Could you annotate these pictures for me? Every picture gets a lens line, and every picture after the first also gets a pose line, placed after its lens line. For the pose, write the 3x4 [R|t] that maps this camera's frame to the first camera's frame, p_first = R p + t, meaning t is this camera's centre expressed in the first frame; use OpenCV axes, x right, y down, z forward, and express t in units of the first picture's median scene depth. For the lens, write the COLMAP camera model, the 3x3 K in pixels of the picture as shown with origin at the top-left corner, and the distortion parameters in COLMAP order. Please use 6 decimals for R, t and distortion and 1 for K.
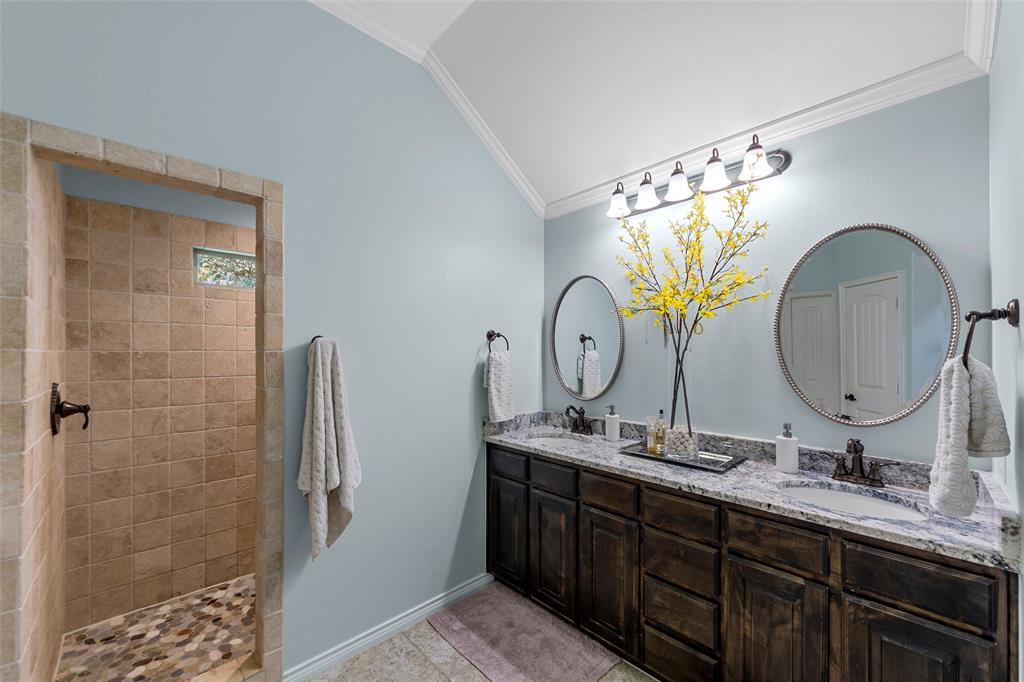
lens RADIAL K [[395.9, 0, 513.2], [0, 395.9, 349.9], [0, 0, 1]] dist [-0.000512, -0.000236]
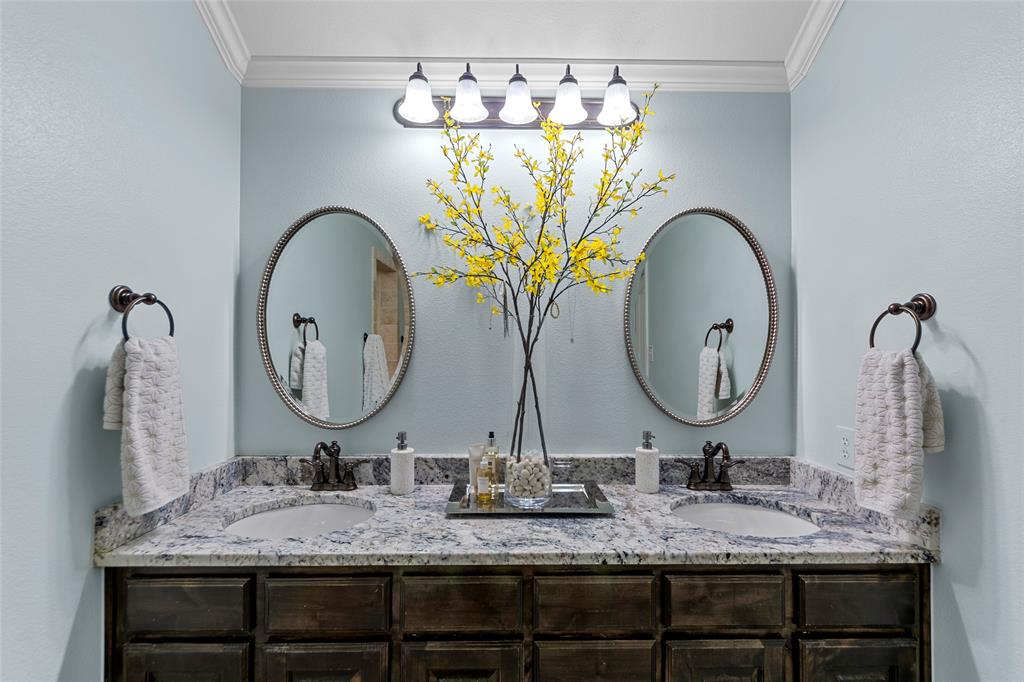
lens RADIAL K [[446.6, 0, 512.0], [0, 446.6, 341.0], [0, 0, 1]] dist [0.002407, 0.000209]
pose [[0.676965, 0.015743, 0.735847, -0.162350], [-0.011137, 0.999876, -0.011146, 0.009929], [-0.735931, -0.000650, 0.677056, 0.520755]]
